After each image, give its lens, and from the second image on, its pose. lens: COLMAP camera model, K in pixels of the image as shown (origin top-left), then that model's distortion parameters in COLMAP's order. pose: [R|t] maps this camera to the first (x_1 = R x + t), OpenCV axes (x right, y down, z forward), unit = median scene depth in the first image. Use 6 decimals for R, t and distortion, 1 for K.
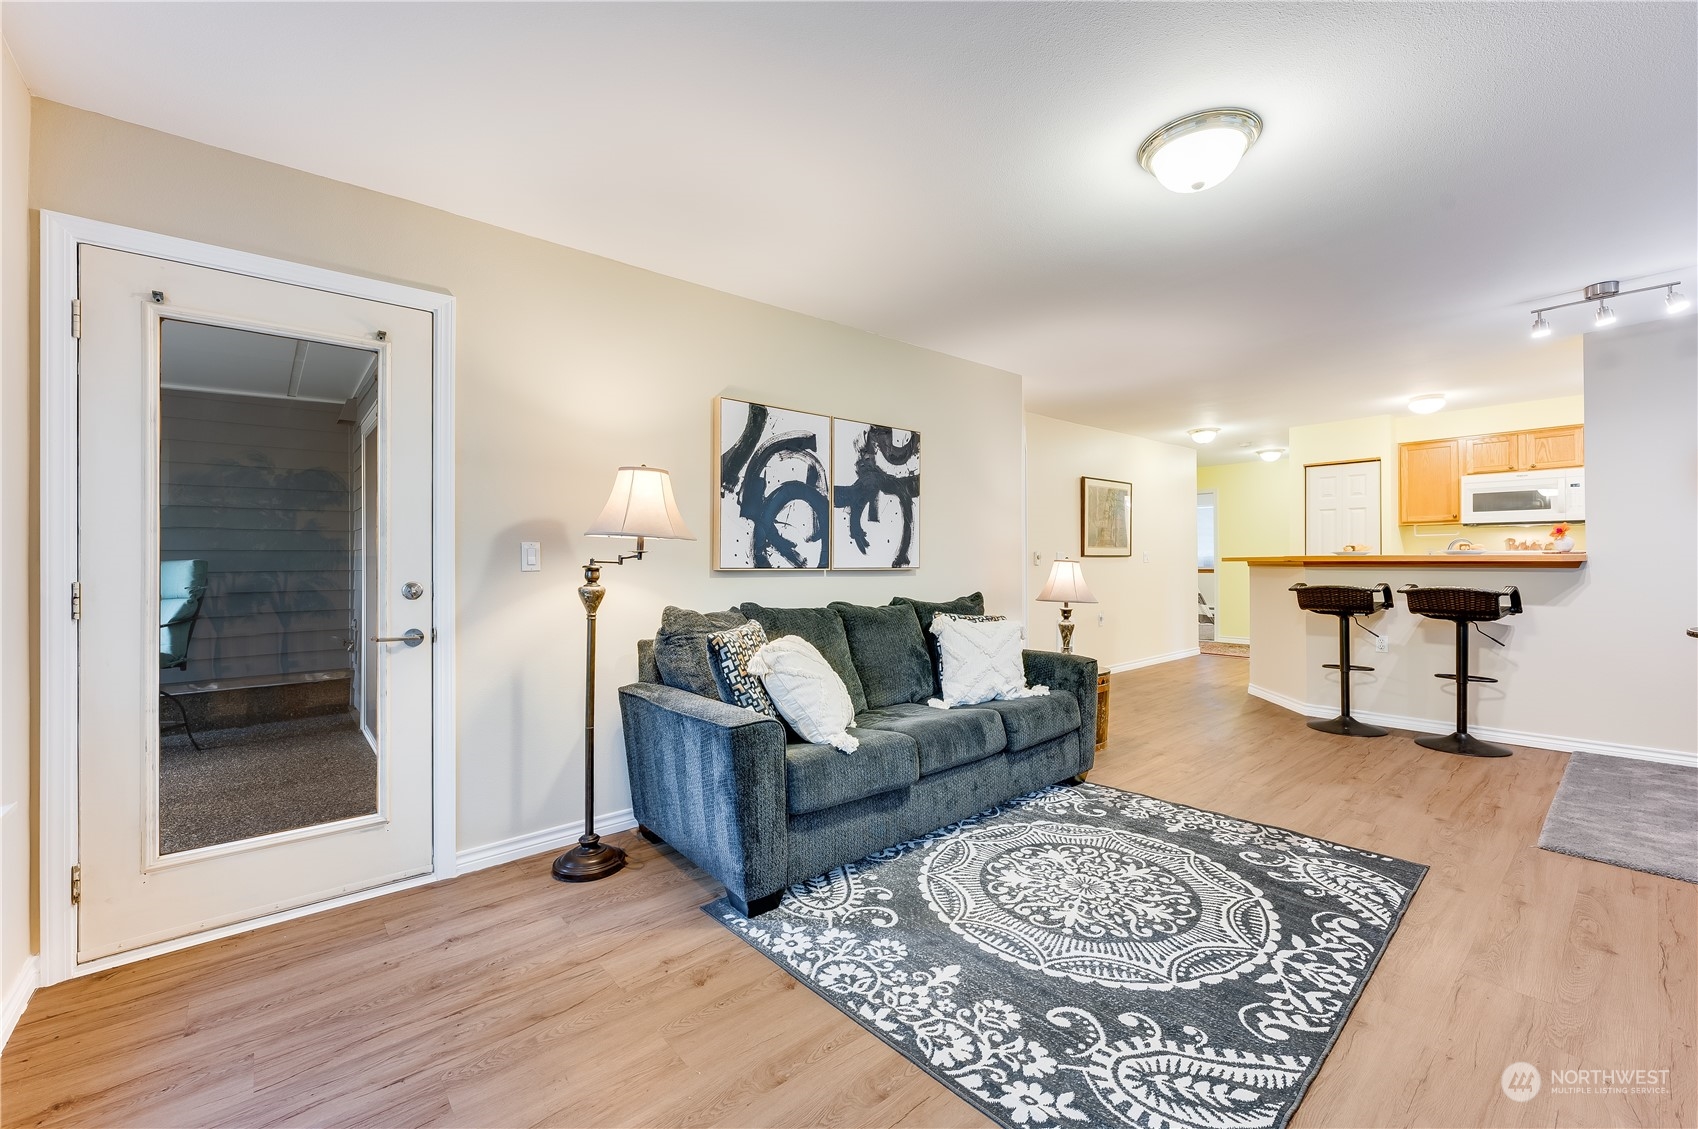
lens RADIAL K [[692.9, 0, 857.0], [0, 692.9, 557.7], [0, 0, 1]] dist [0.000446, -0.000602]
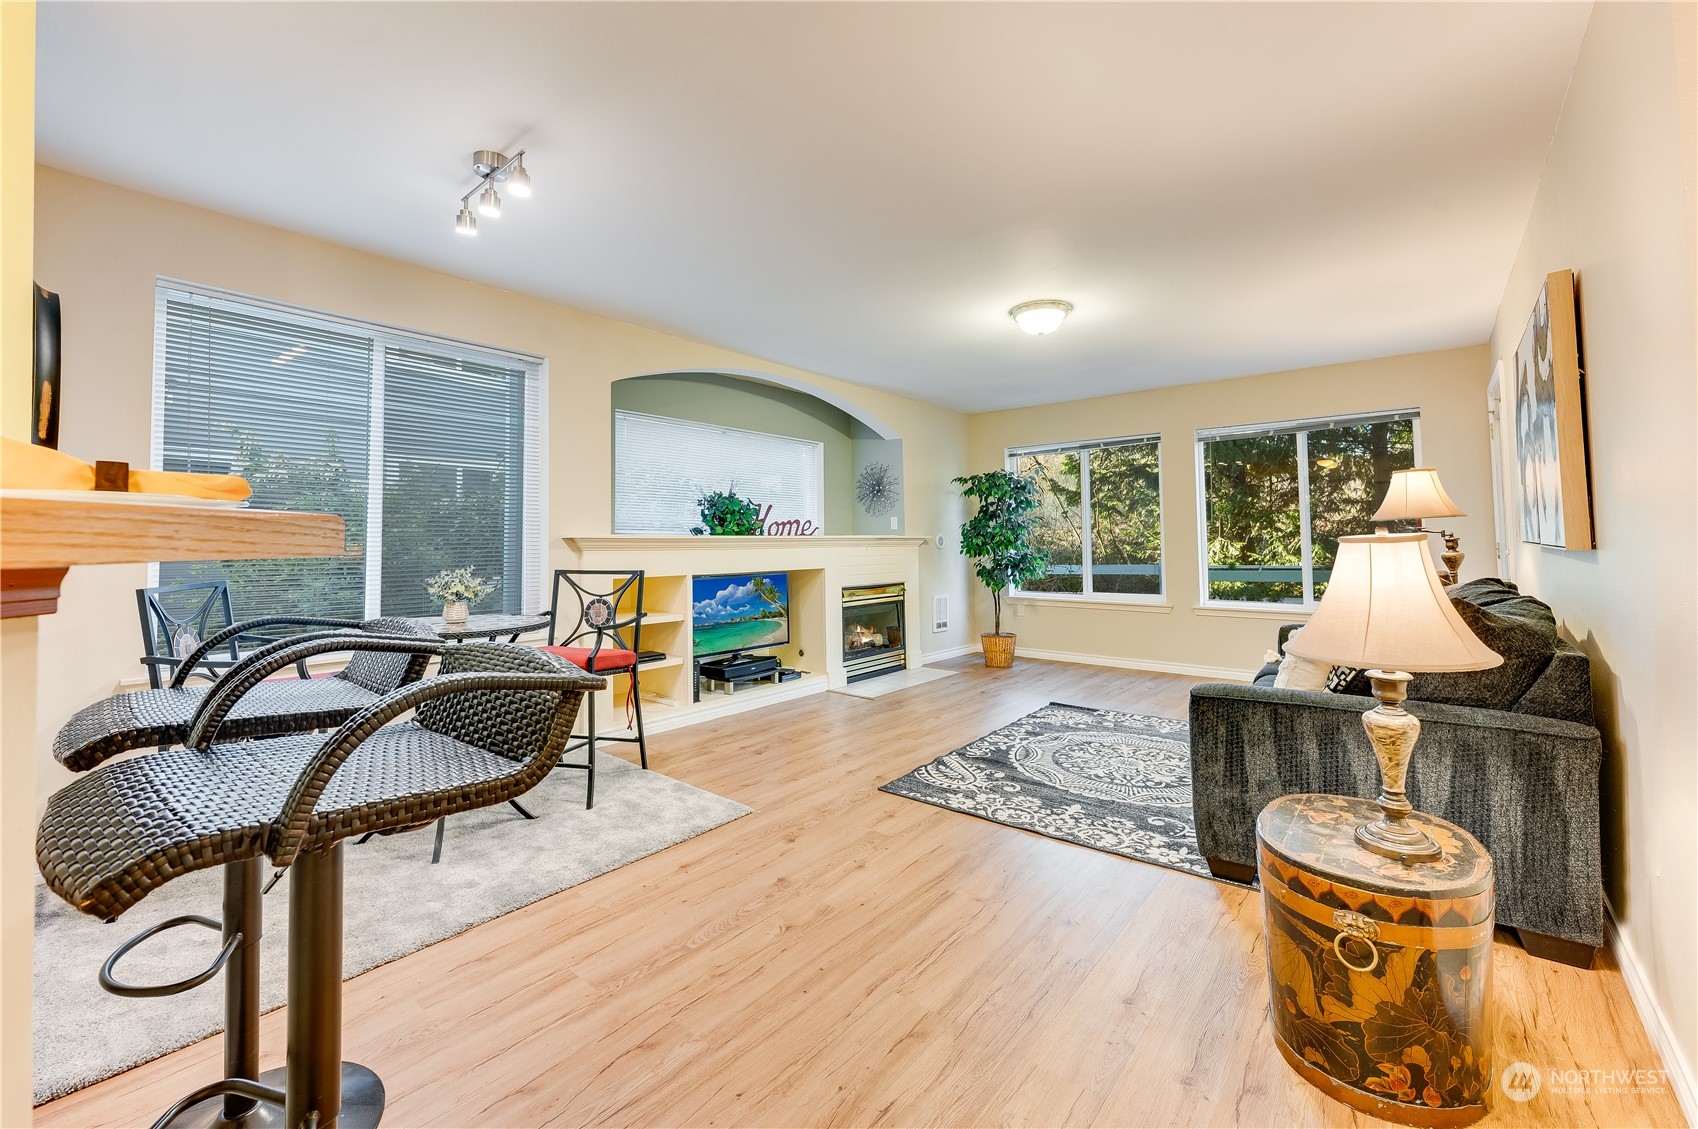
lens RADIAL K [[692.9, 0, 860.0], [0, 692.9, 504.9], [0, 0, 1]] dist [0.000446, -0.000602]
pose [[-0.985049, 0.003900, -0.172233, 0.783198], [0.013745, 0.998336, -0.056006, 0.006764], [0.171728, -0.057536, -0.983463, 1.640439]]
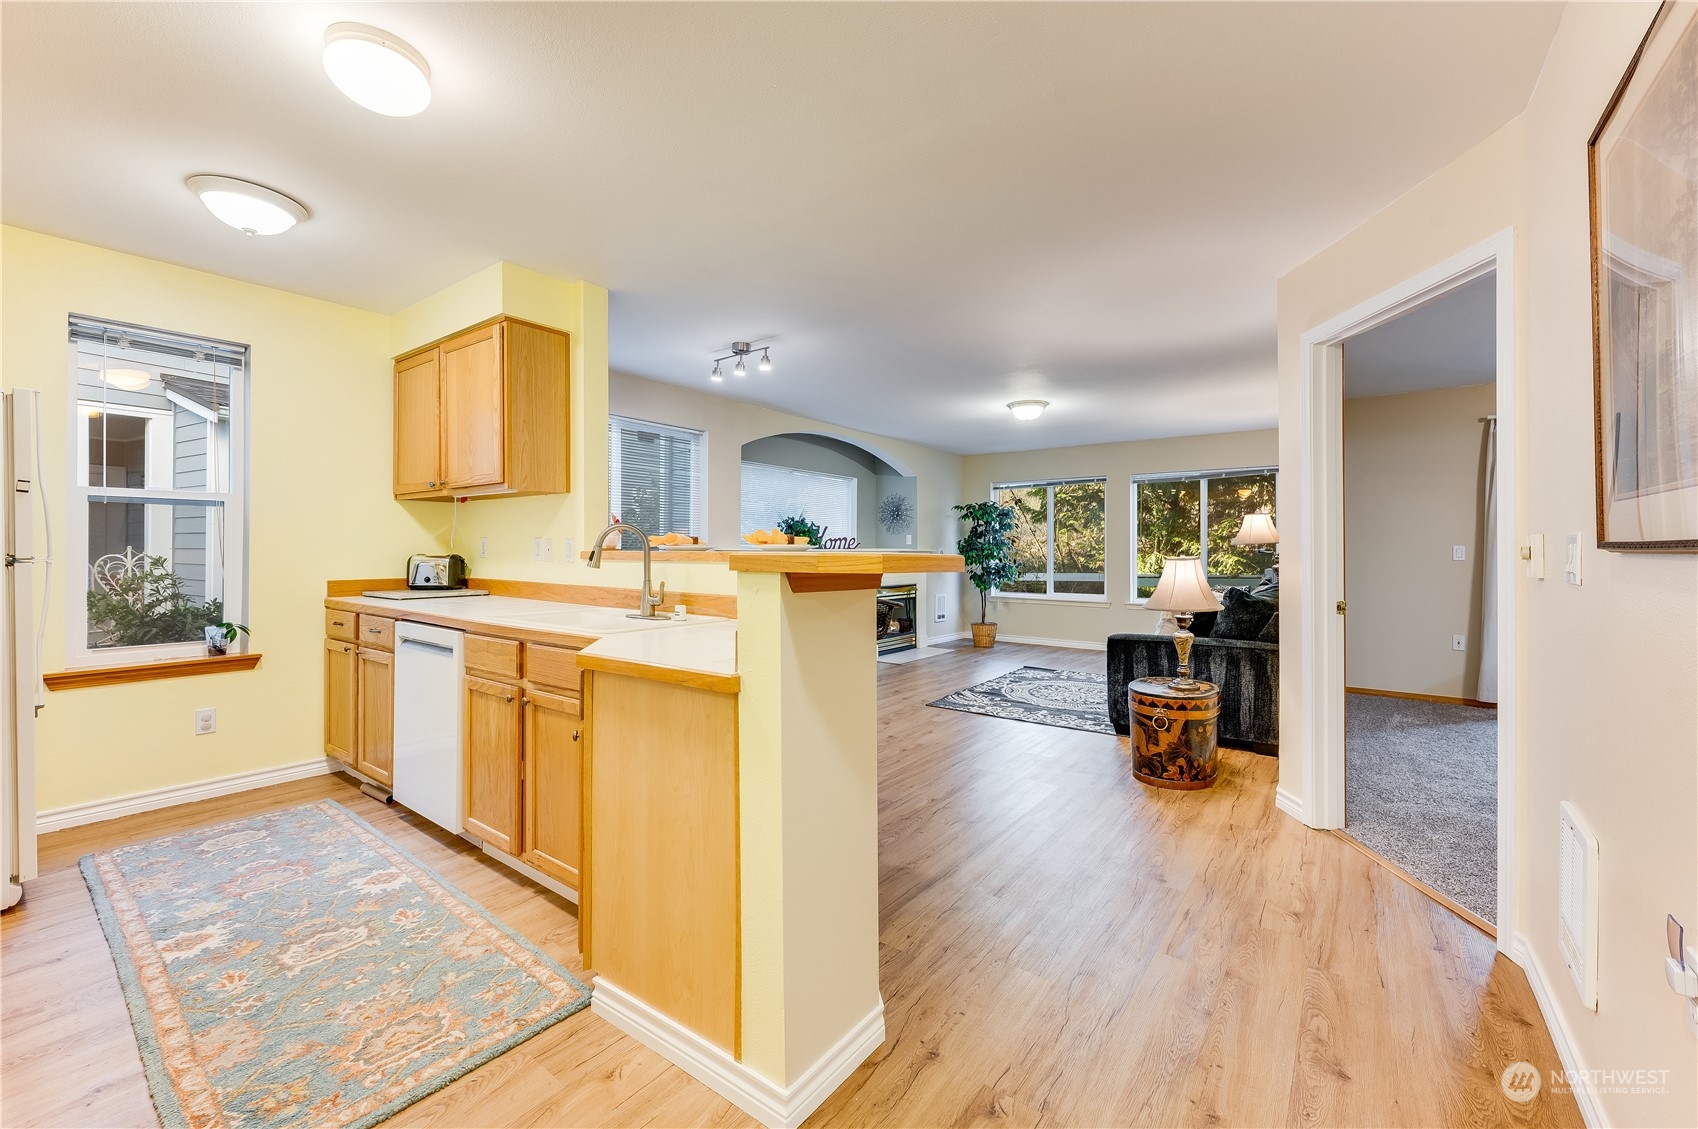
lens RADIAL K [[692.9, 0, 861.1], [0, 692.9, 549.3], [0, 0, 1]] dist [0.000446, -0.000602]
pose [[-0.973844, 0.002361, -0.227207, 1.089879], [0.003365, 0.999986, -0.004032, -0.003147], [0.227194, -0.004691, -0.973838, 2.174469]]
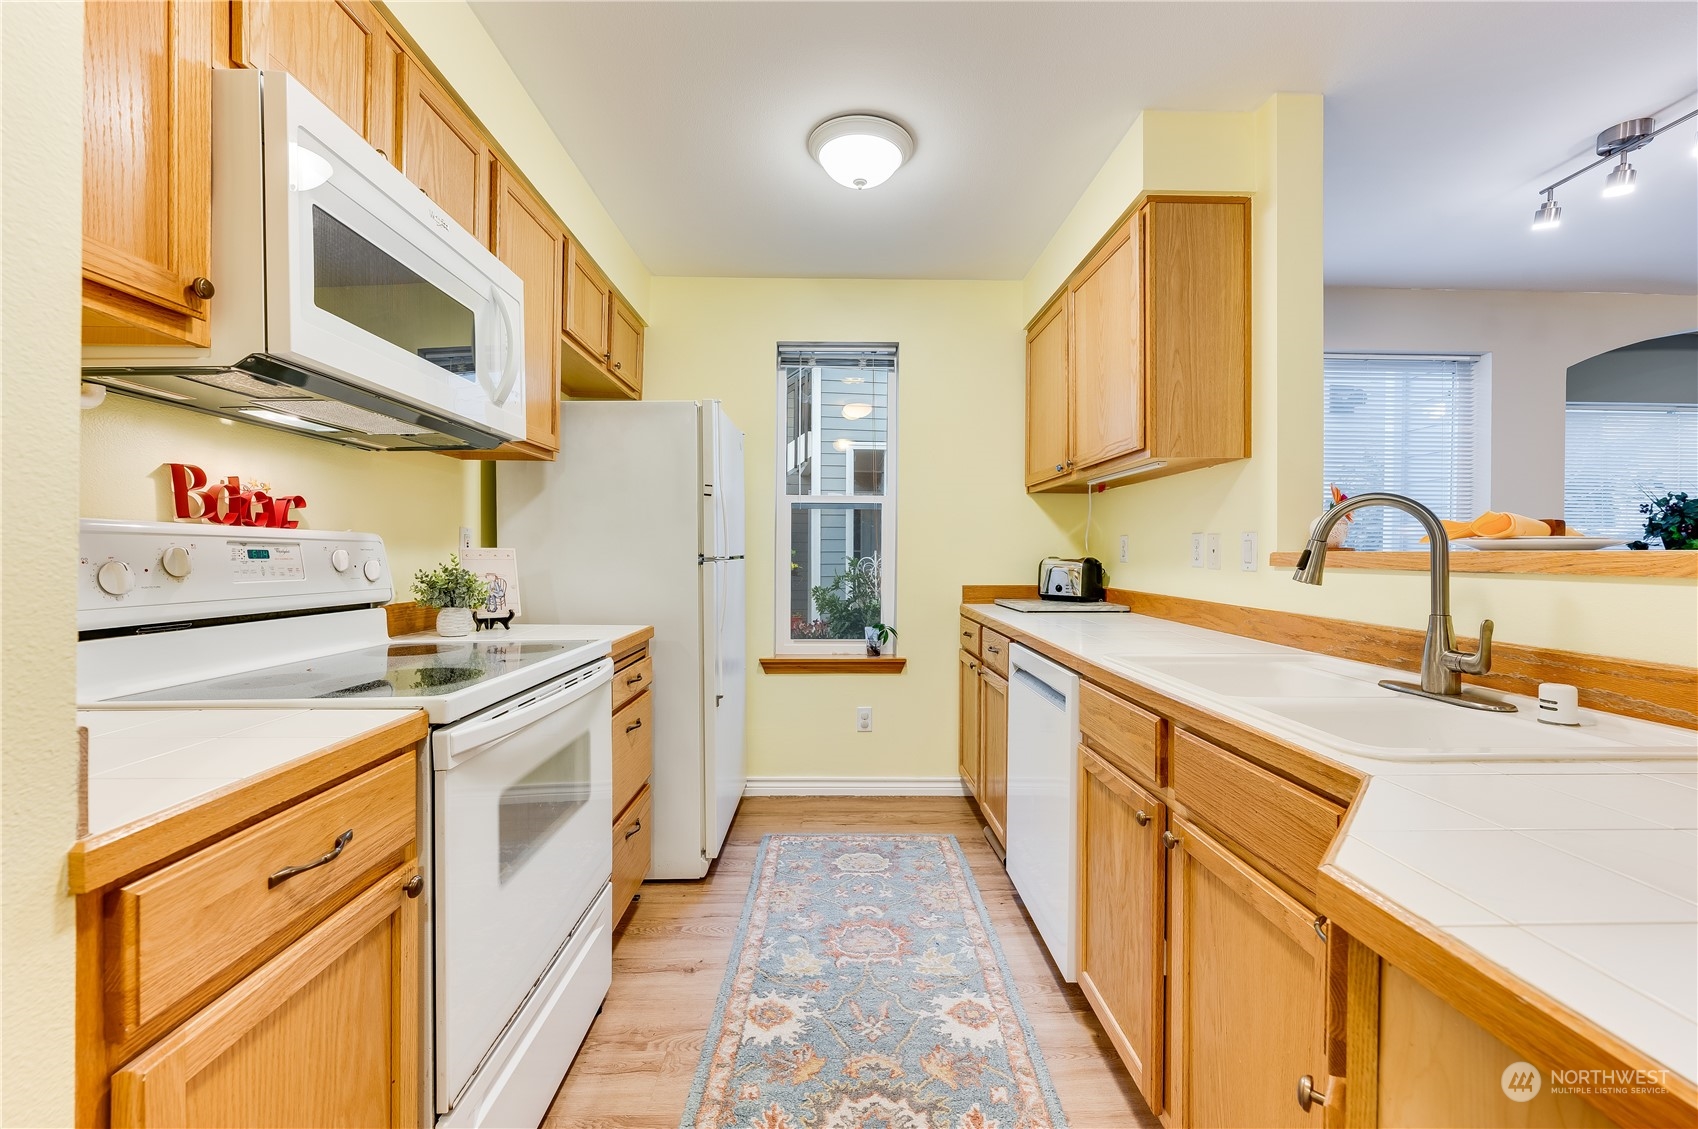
lens RADIAL K [[692.9, 0, 843.0], [0, 692.9, 556.4], [0, 0, 1]] dist [0.000446, -0.000602]
pose [[-0.776969, -0.001754, 0.629536, 1.163141], [-0.004099, 0.999989, -0.002274, -0.000060], [-0.629525, -0.004348, -0.776968, 1.820911]]
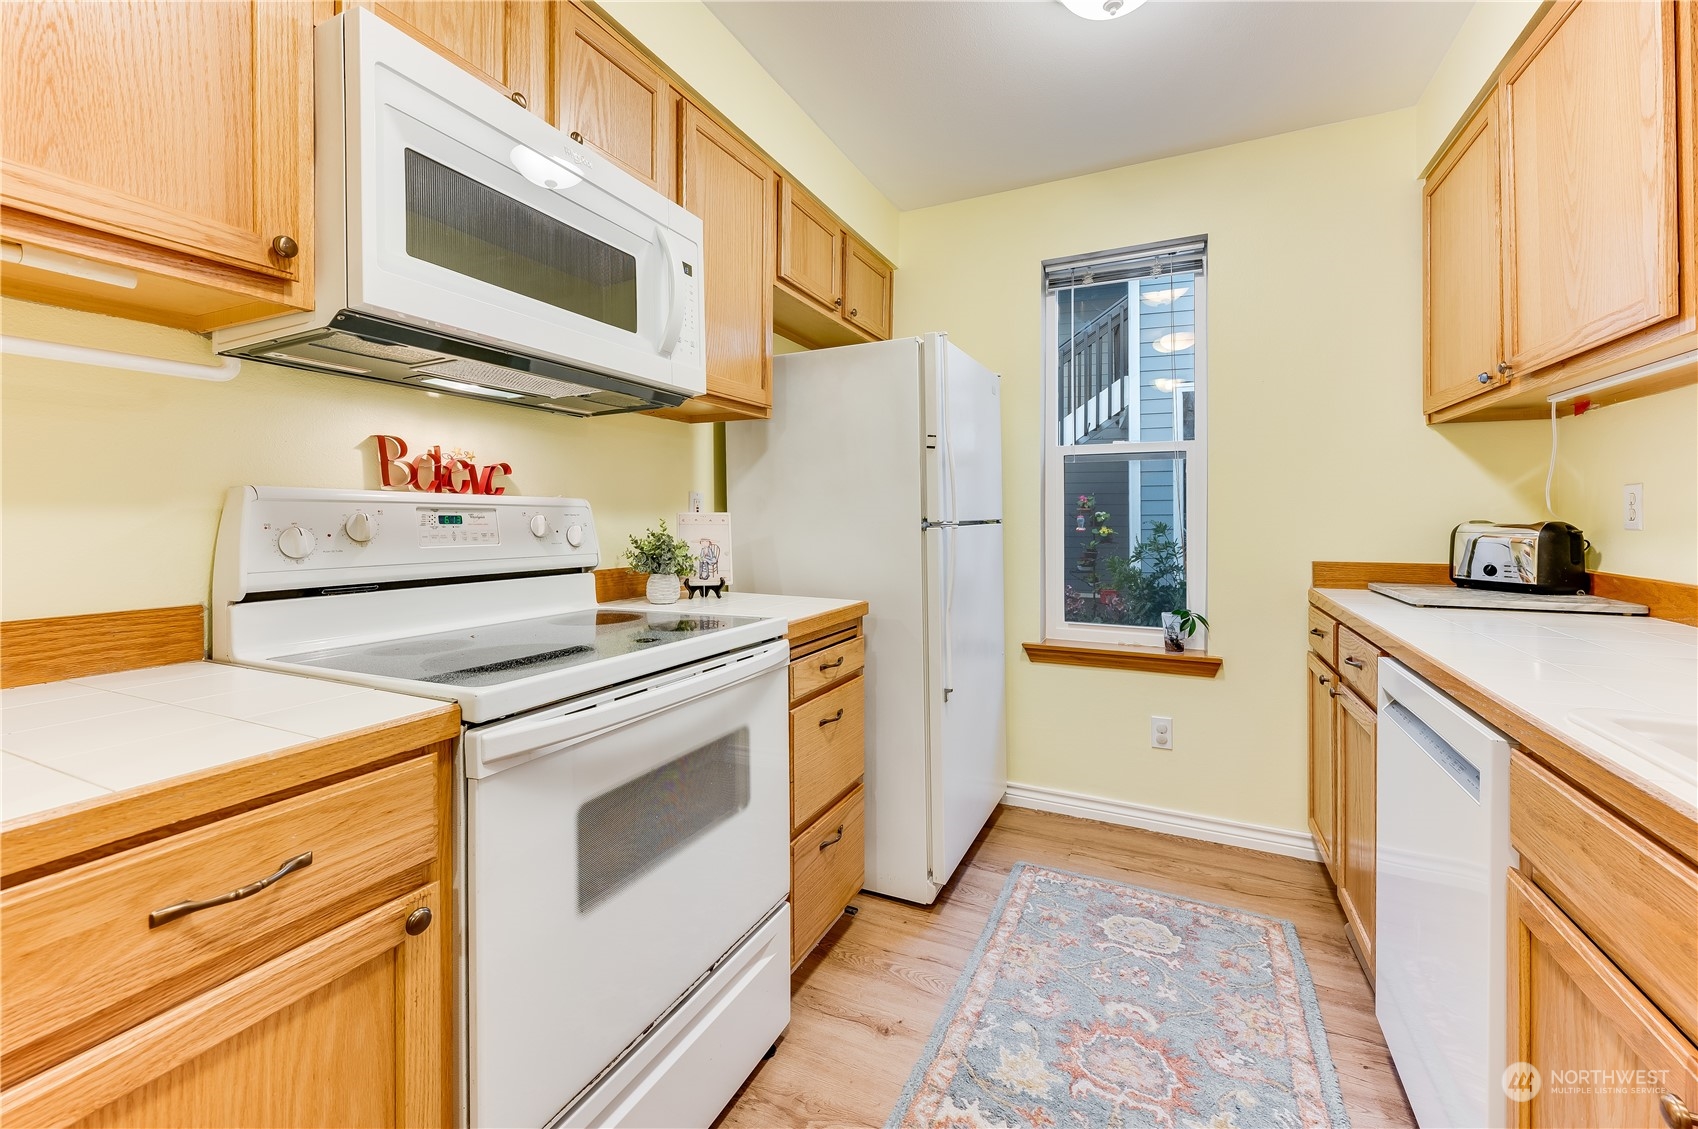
lens RADIAL K [[692.9, 0, 844.7], [0, 692.9, 516.1], [0, 0, 1]] dist [0.000446, -0.000602]
pose [[-0.407910, 0.006306, 0.913000, 1.204888], [-0.002642, 0.999964, -0.008087, -0.000453], [-0.913018, -0.005711, -0.407879, 1.670664]]
